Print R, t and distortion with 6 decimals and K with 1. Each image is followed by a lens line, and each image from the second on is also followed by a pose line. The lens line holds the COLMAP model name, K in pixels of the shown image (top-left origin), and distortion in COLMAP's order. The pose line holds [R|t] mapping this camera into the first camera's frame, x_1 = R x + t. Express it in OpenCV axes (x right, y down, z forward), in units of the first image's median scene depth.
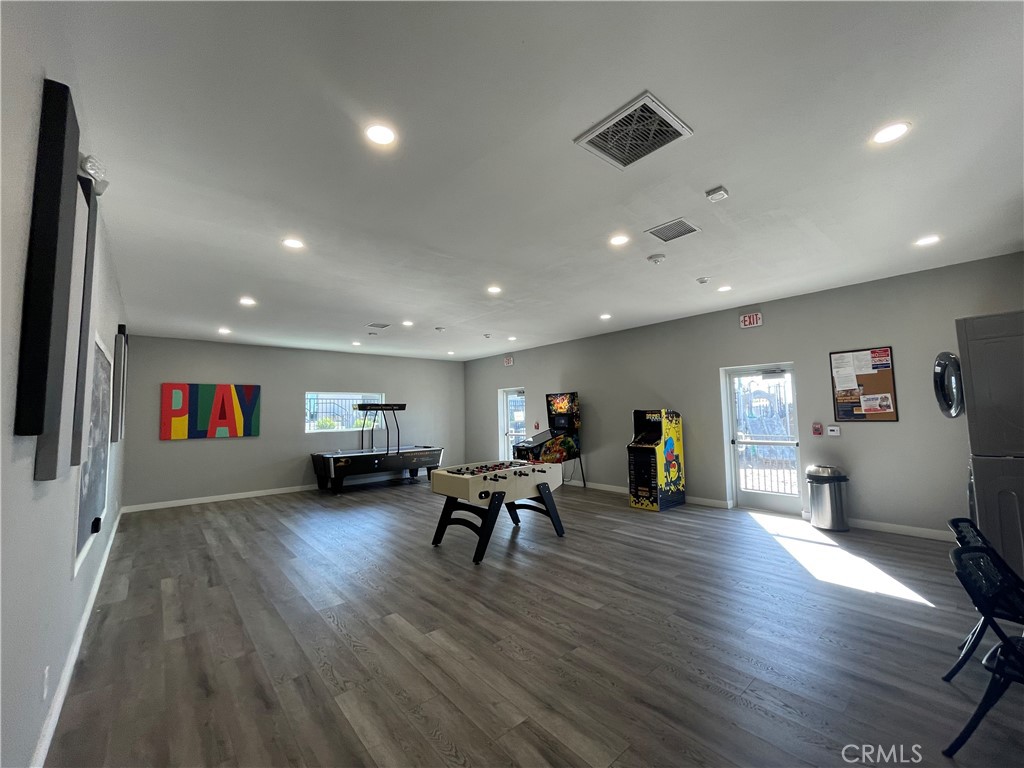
lens RADIAL K [[407.7, 0, 509.9], [0, 407.7, 385.9], [0, 0, 1]] dist [-0.002574, -0.000074]
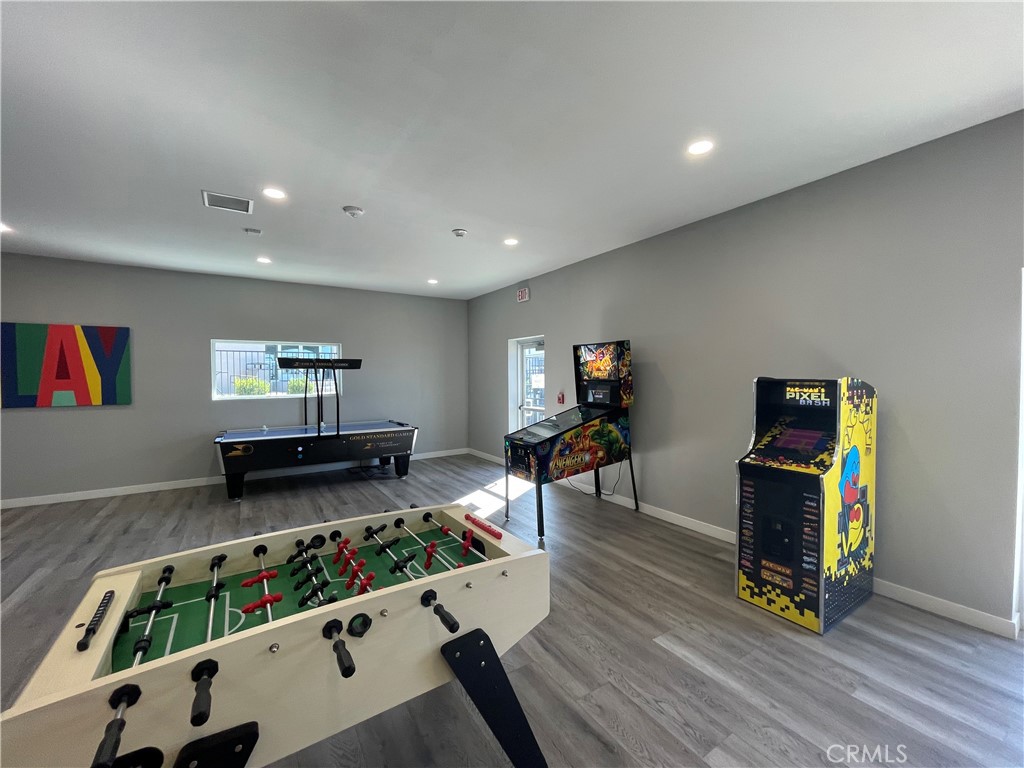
lens RADIAL K [[407.7, 0, 509.9], [0, 407.7, 385.9], [0, 0, 1]] dist [-0.002574, -0.000074]
pose [[0.989507, 0.021929, -0.142812, 0.091862], [-0.007644, 0.994976, 0.099817, 0.023080], [0.144283, -0.097678, 0.984704, 0.463112]]
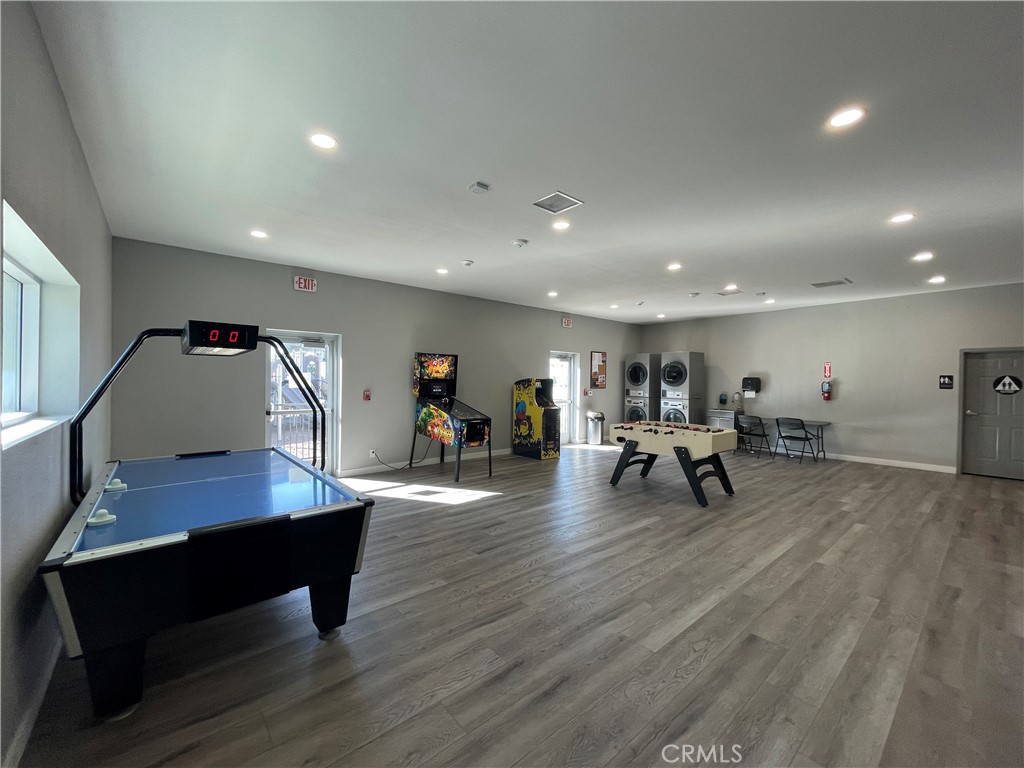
lens RADIAL K [[407.7, 0, 509.9], [0, 407.7, 385.9], [0, 0, 1]] dist [-0.002574, -0.000074]
pose [[0.023581, 0.009758, 0.999674, -0.741115], [-0.081397, 0.996651, -0.007808, 0.082653], [-0.996403, -0.081186, 0.024296, 0.900337]]
